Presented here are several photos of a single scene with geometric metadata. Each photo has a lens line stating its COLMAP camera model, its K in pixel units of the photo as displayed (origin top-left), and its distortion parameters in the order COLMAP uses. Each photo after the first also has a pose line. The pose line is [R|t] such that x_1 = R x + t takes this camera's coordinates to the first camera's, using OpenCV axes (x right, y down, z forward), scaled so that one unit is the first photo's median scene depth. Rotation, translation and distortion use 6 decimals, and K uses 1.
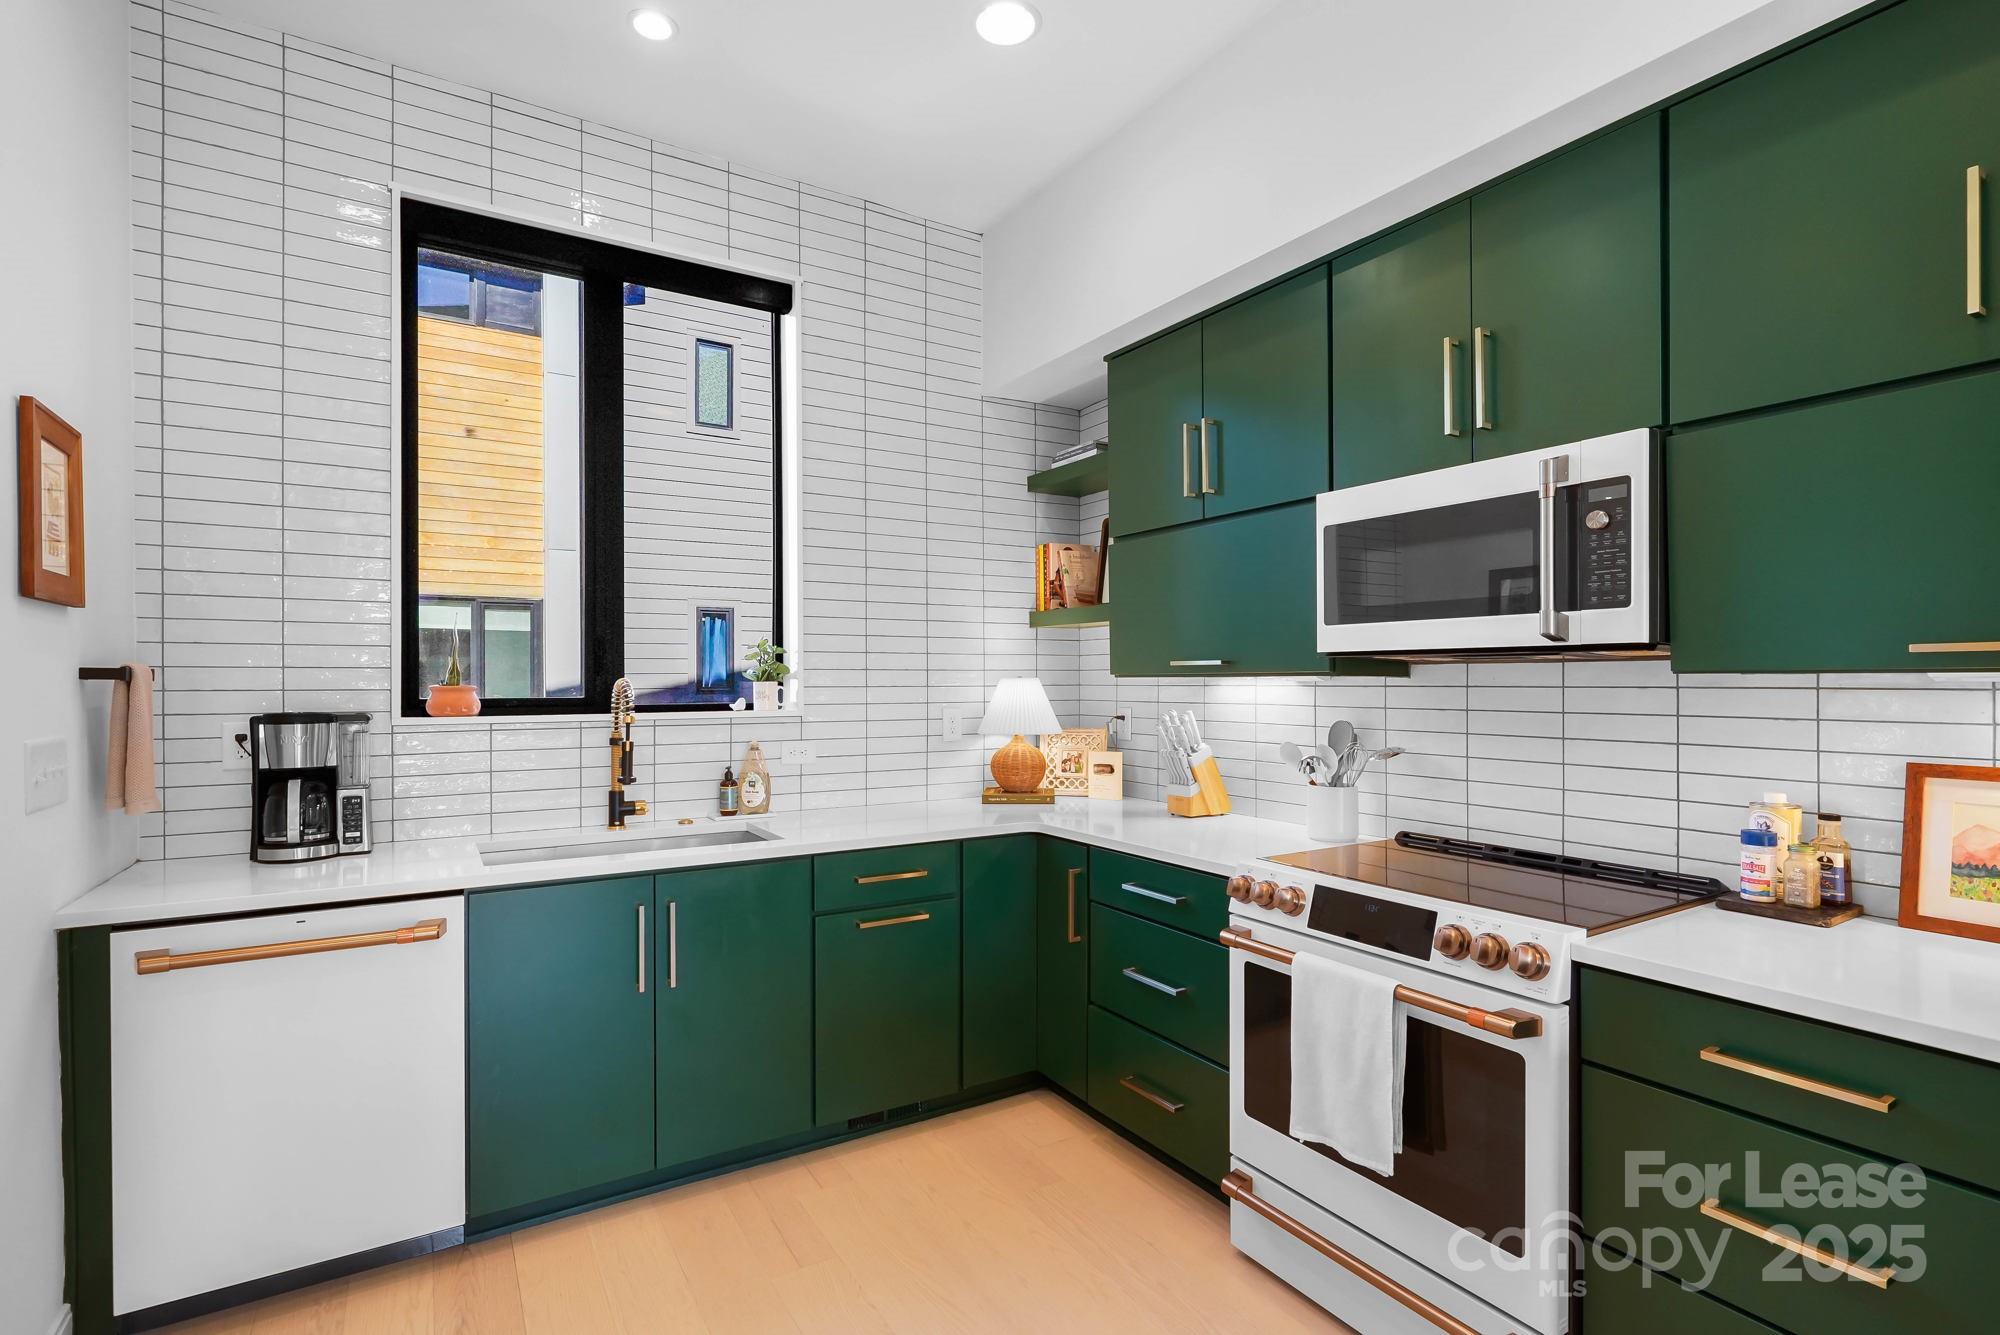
lens RADIAL K [[950.5, 0, 1009.3], [0, 950.5, 681.5], [0, 0, 1]] dist [-0.007598, 0.002570]
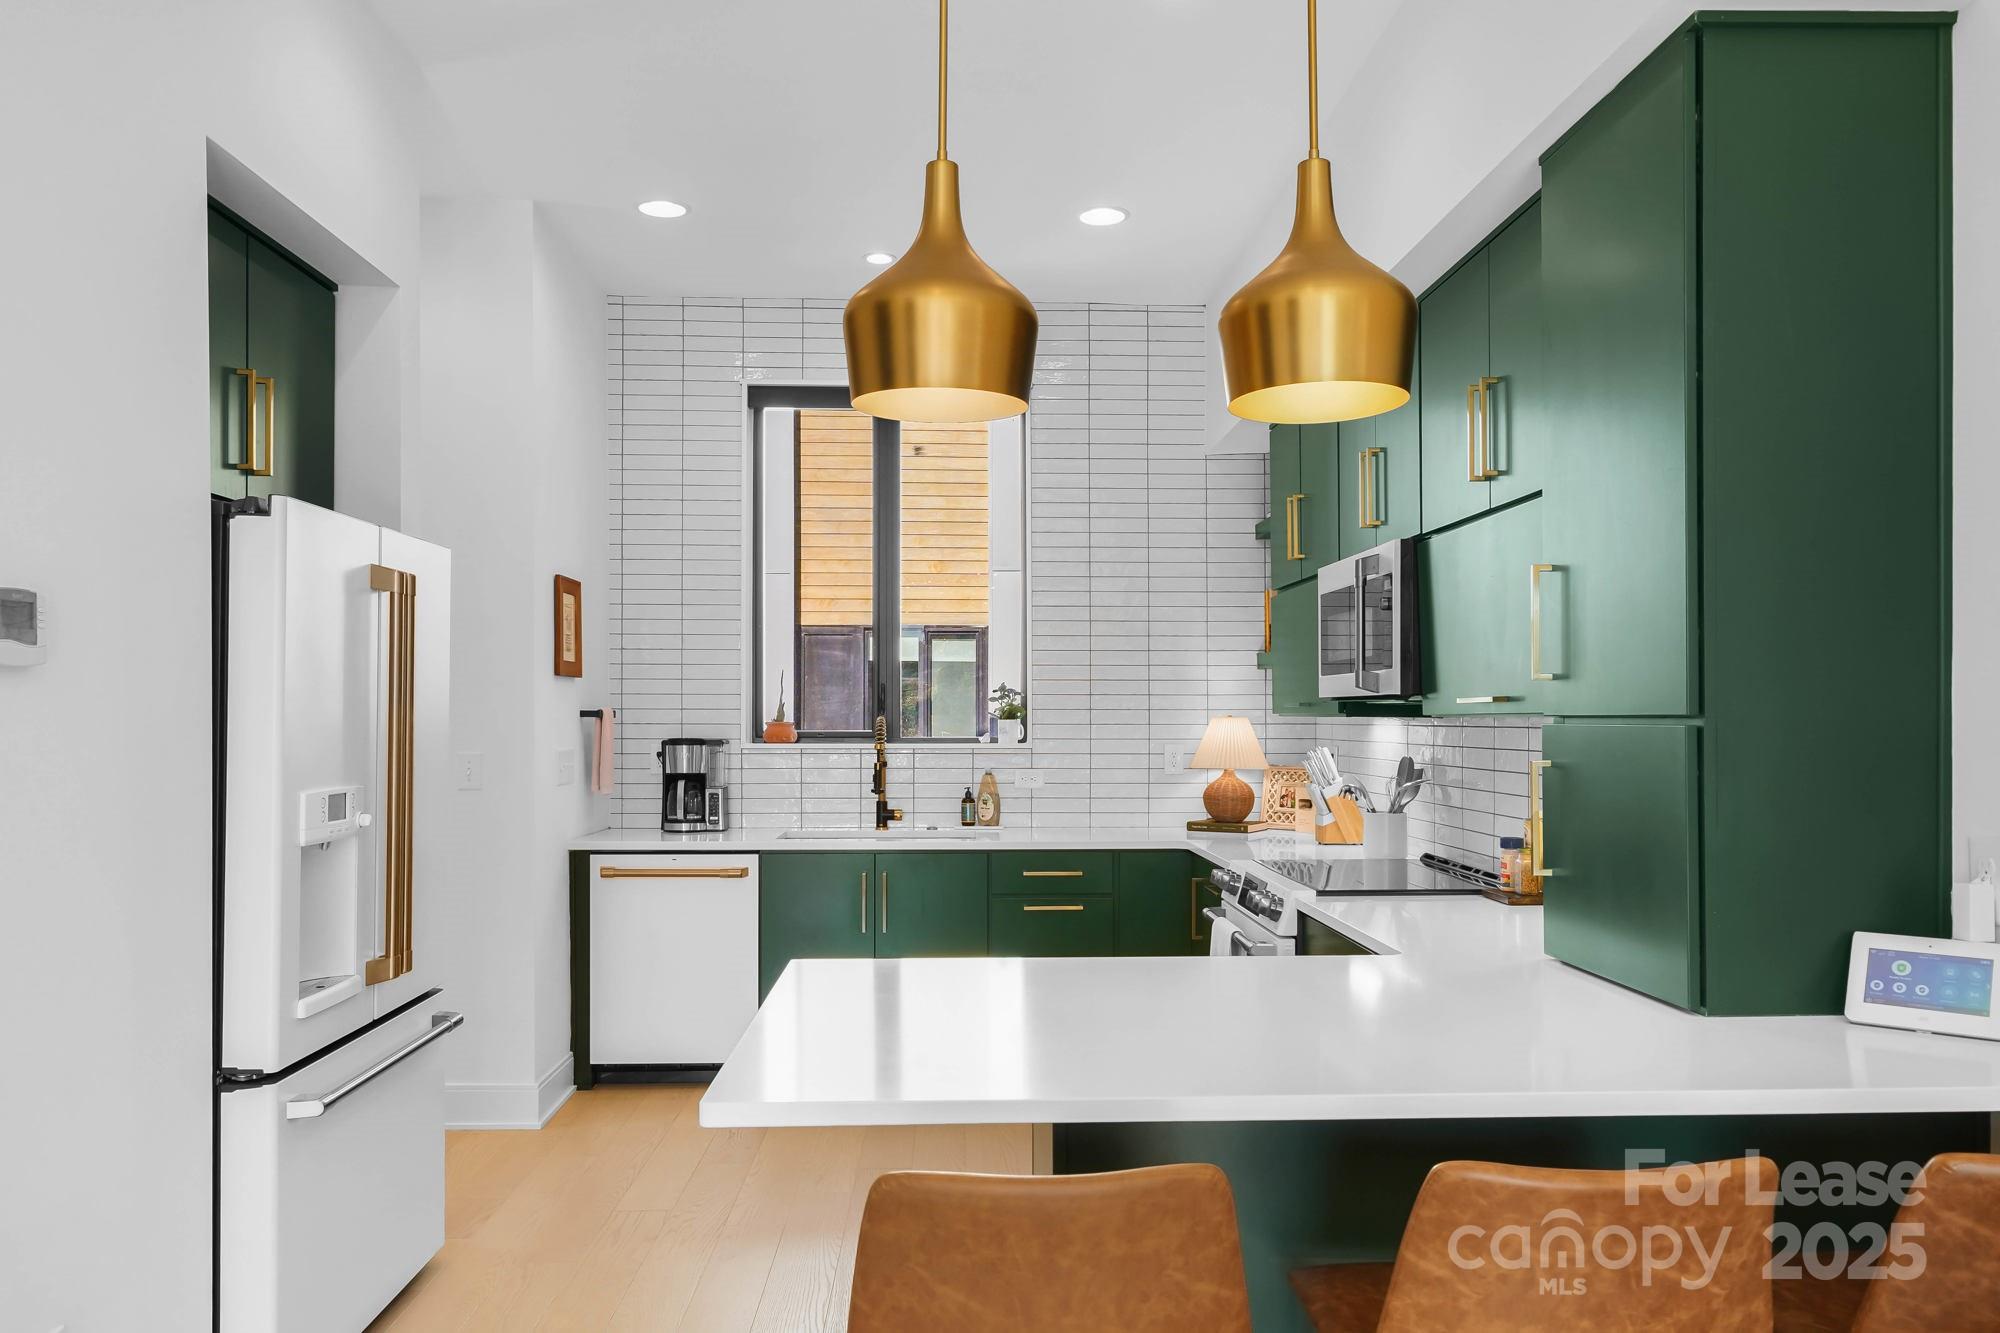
lens RADIAL K [[1426.8, 0, 1011.6], [0, 1426.8, 710.8], [0, 0, 1]] dist [-0.001370, 0.006684]
pose [[0.872354, 0.001504, -0.488872, 0.742451], [-0.003531, 0.999989, -0.003224, -0.005761], [0.488862, 0.004538, 0.872349, -0.676592]]
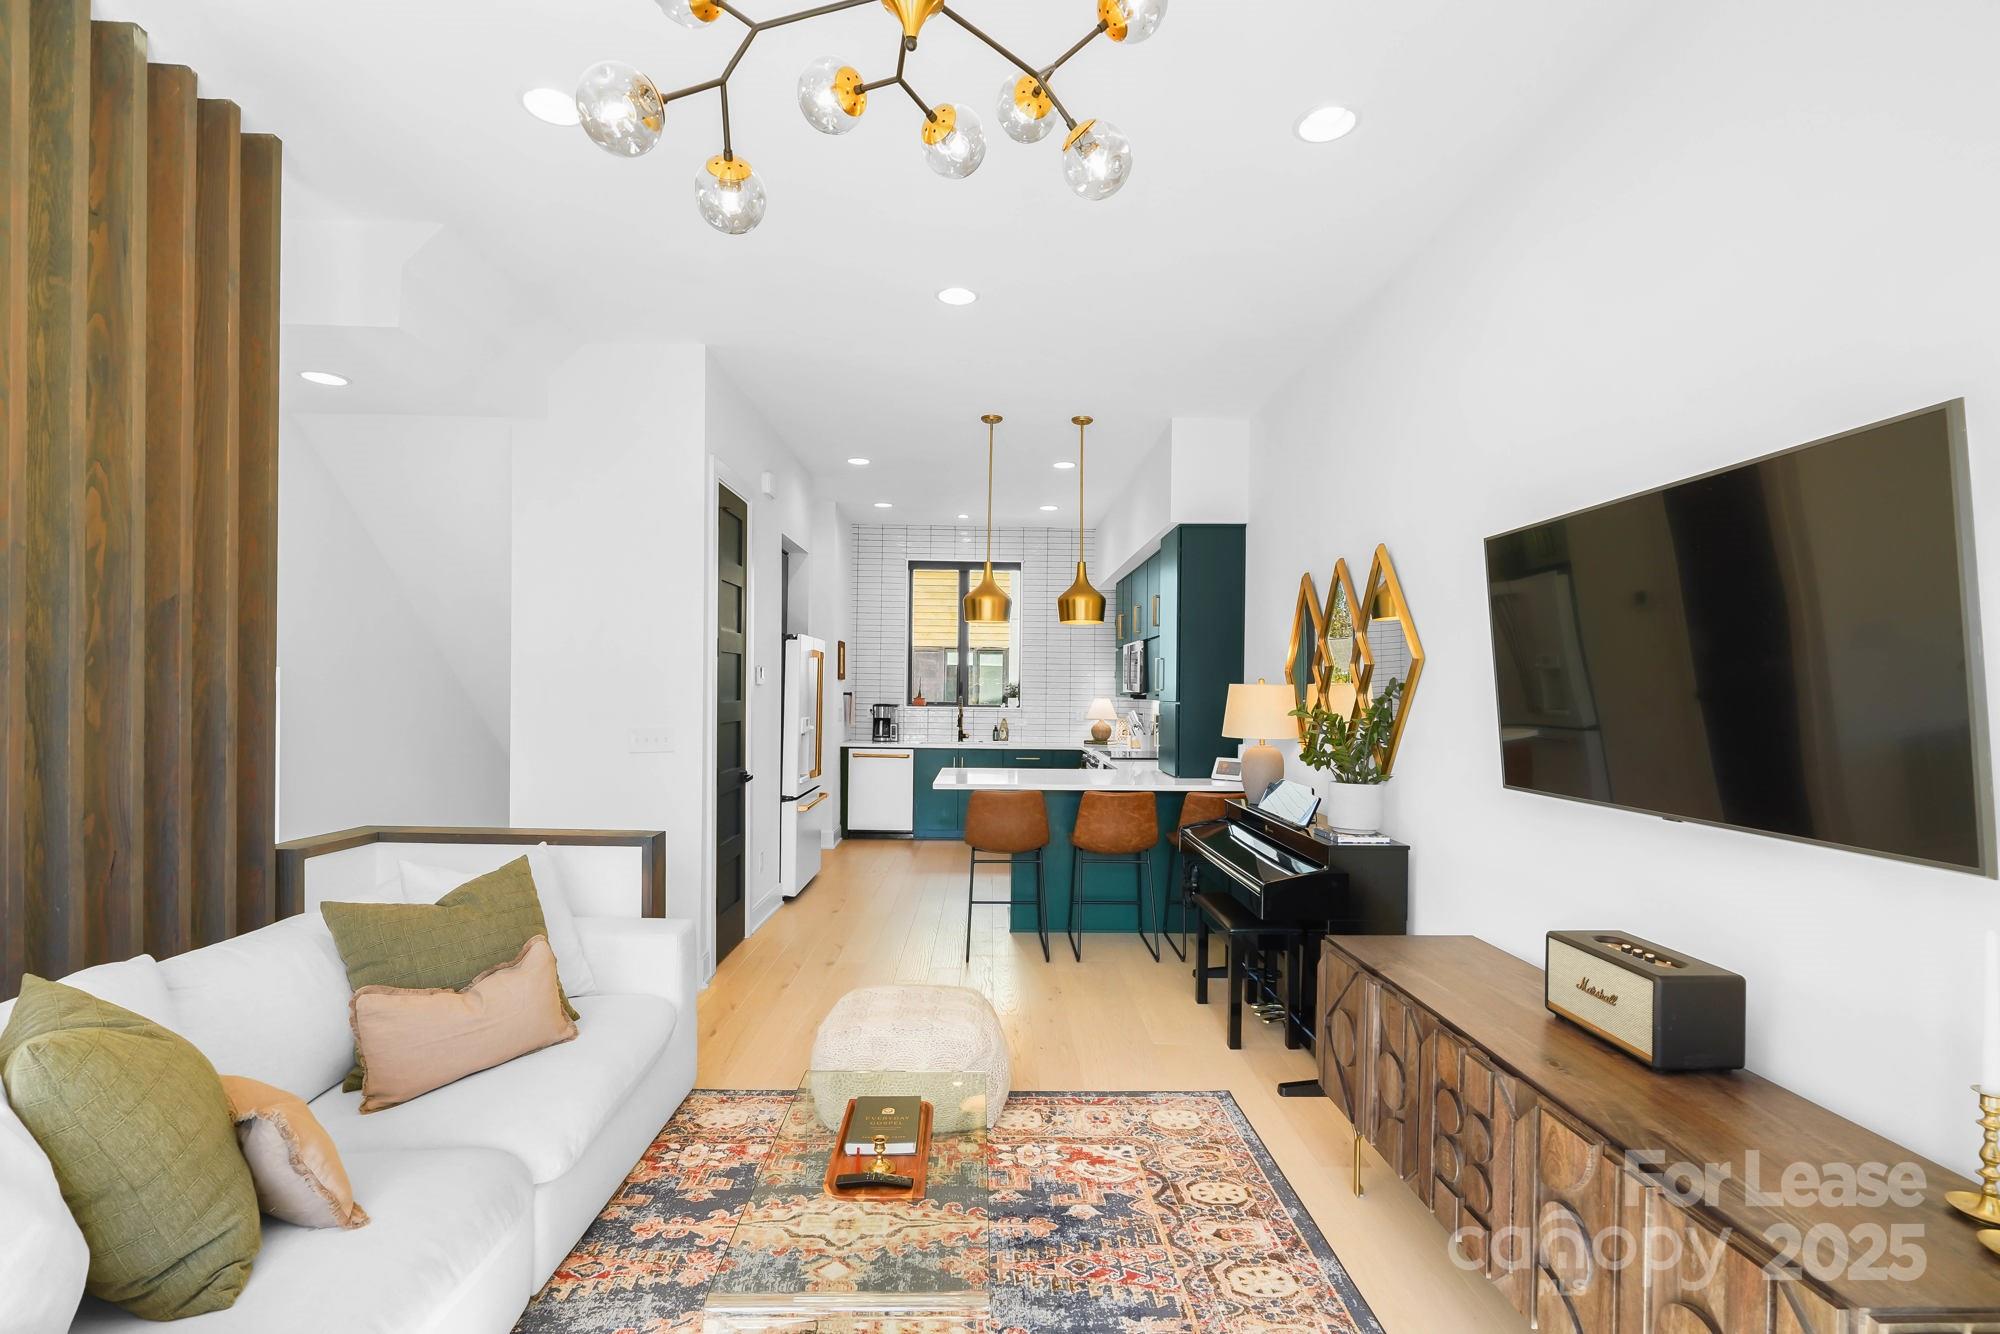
lens RADIAL K [[918.4, 0, 998.5], [0, 918.4, 695.0], [0, 0, 1]] dist [-0.008117, 0.002297]
pose [[0.855762, 0.016463, -0.517108, 1.374909], [-0.016600, 0.999853, 0.004360, -0.023759], [0.517103, 0.004853, 0.855909, -1.697845]]
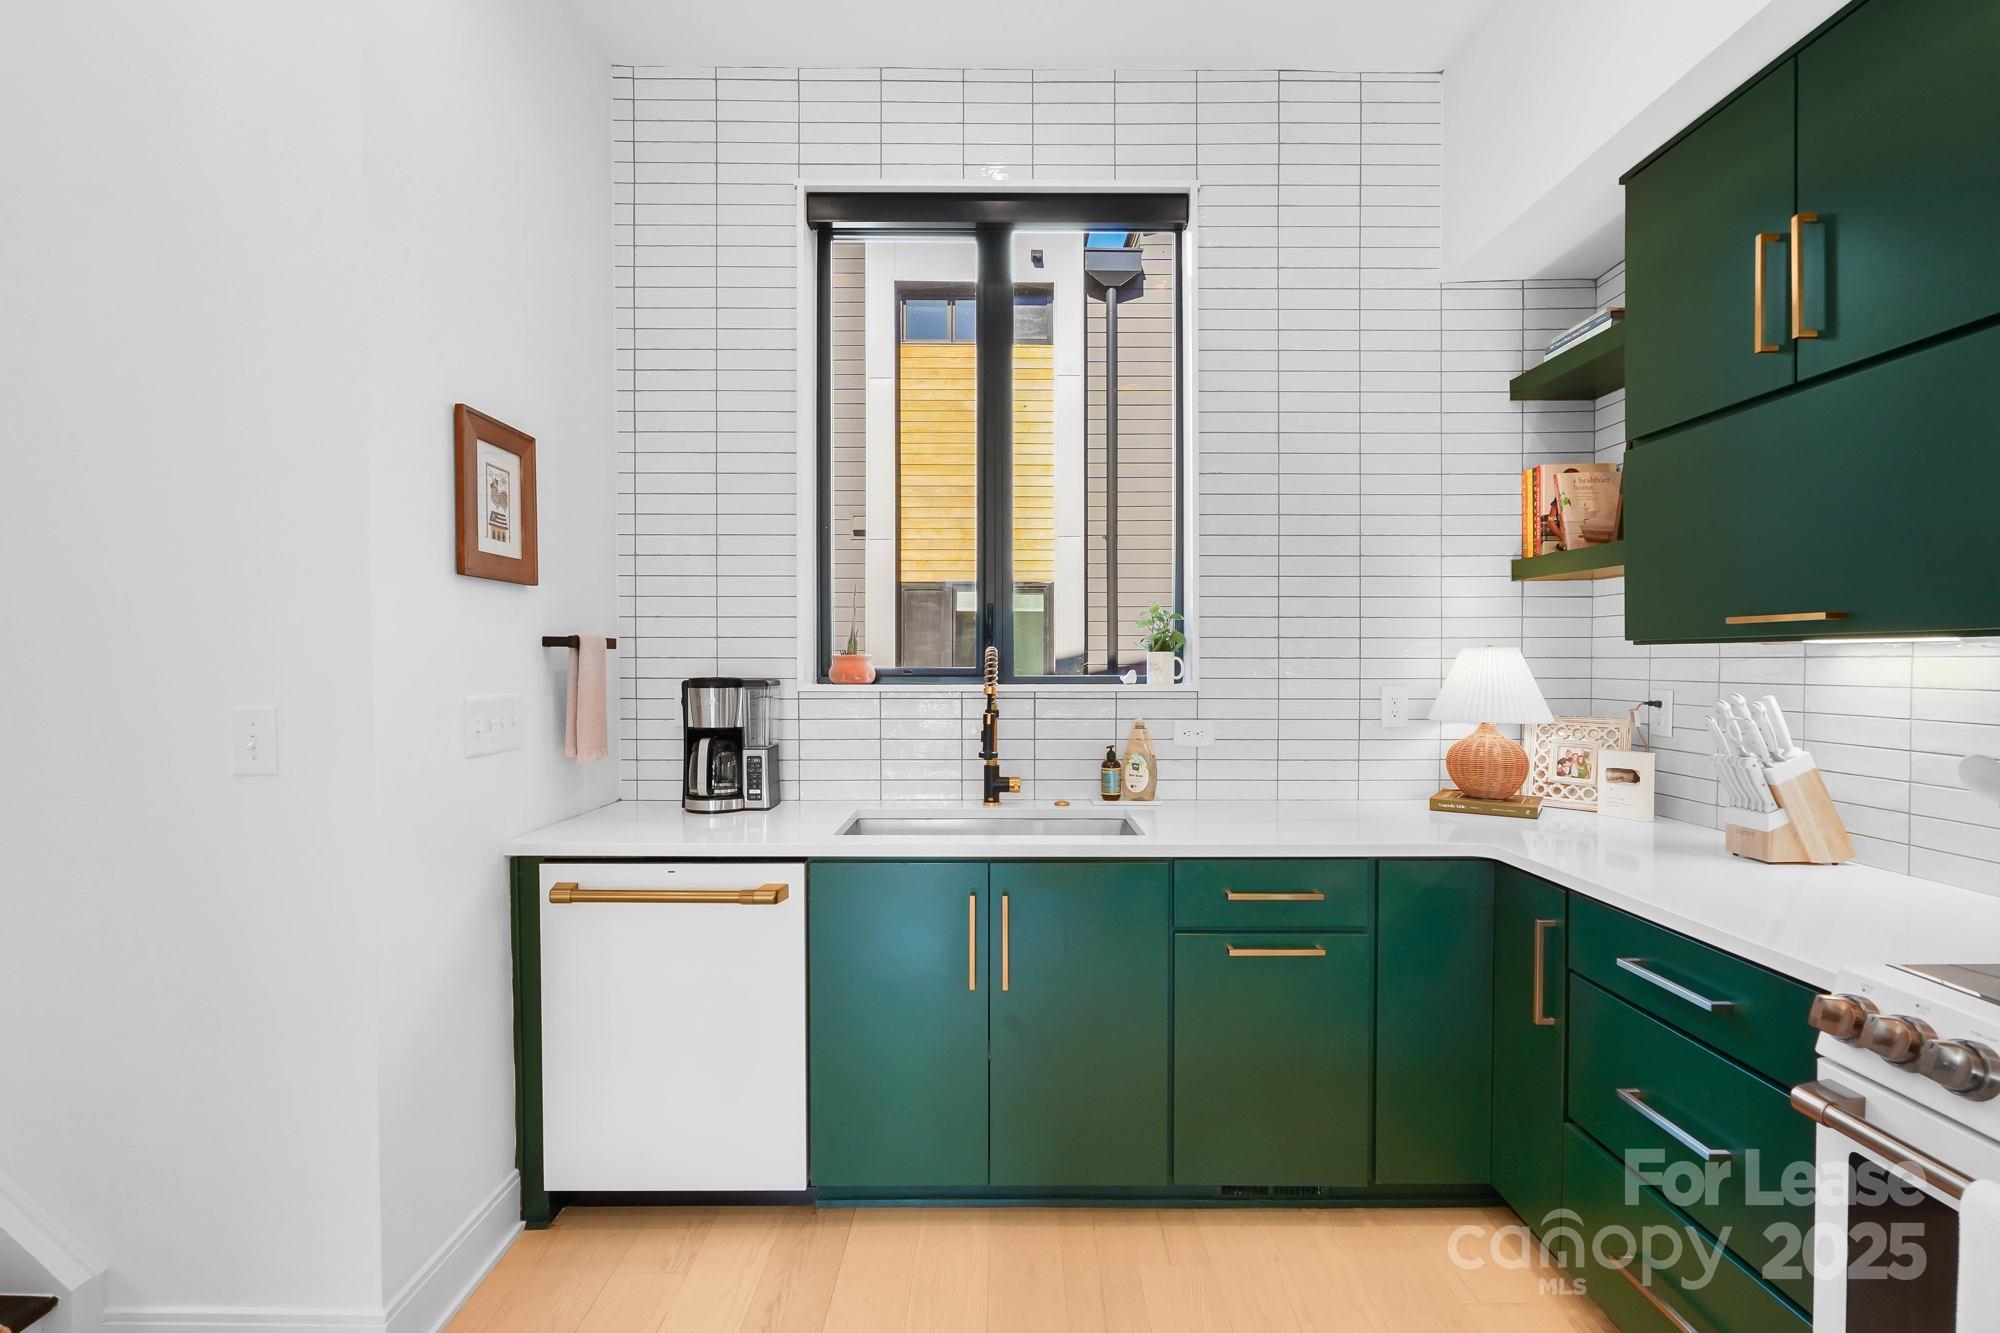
lens RADIAL K [[918.4, 0, 1002.5], [0, 918.4, 670.4], [0, 0, 1]] dist [-0.008117, 0.002297]
pose [[0.849909, 0.009229, -0.526848, 0.082632], [-0.003052, 0.999916, 0.012592, 0.008321], [0.526920, -0.009095, 0.849866, 0.227360]]
